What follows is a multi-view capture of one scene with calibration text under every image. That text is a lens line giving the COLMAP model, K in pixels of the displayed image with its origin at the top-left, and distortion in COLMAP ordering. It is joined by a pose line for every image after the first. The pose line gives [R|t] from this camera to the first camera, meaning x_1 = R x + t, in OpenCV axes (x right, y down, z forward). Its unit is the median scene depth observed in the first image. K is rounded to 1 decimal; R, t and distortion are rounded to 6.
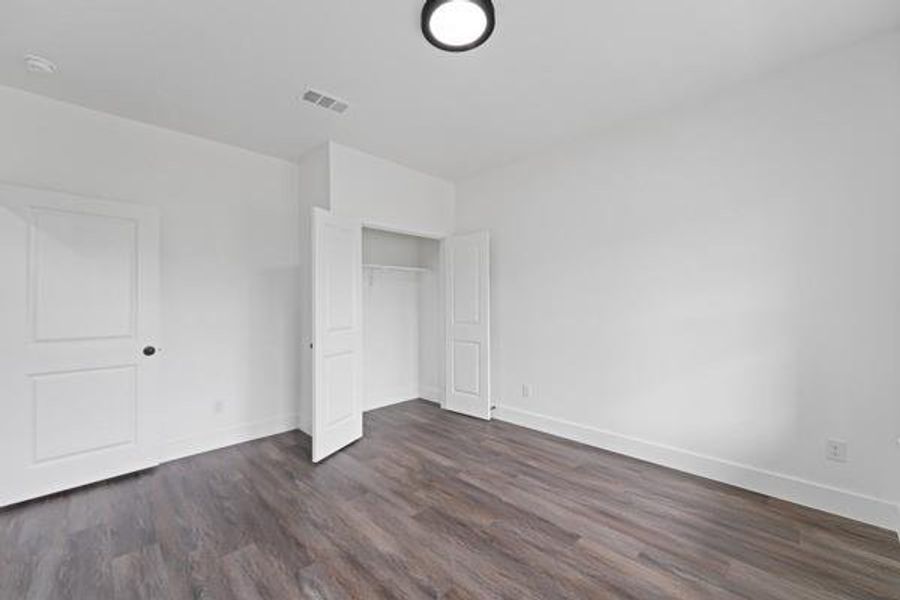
lens RADIAL K [[363.2, 0, 446.7], [0, 363.2, 299.7], [0, 0, 1]] dist [0.002510, 0.000248]
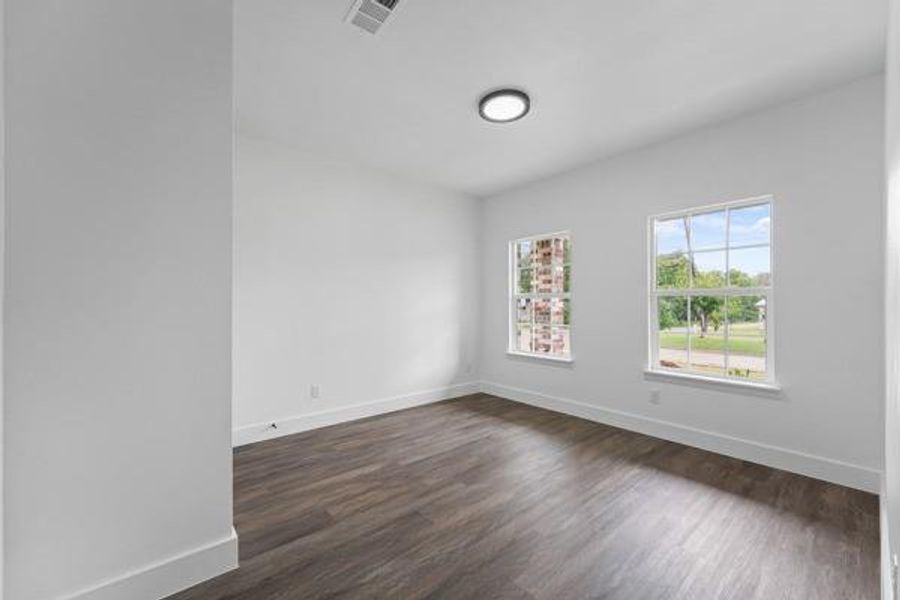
lens RADIAL K [[363.2, 0, 446.7], [0, 363.2, 304.6], [0, 0, 1]] dist [0.002510, 0.000248]
pose [[0.067620, 0.007699, 0.997681, -0.948179], [-0.005972, 0.999955, -0.007312, 0.030018], [-0.997693, -0.005463, 0.067663, 0.758370]]
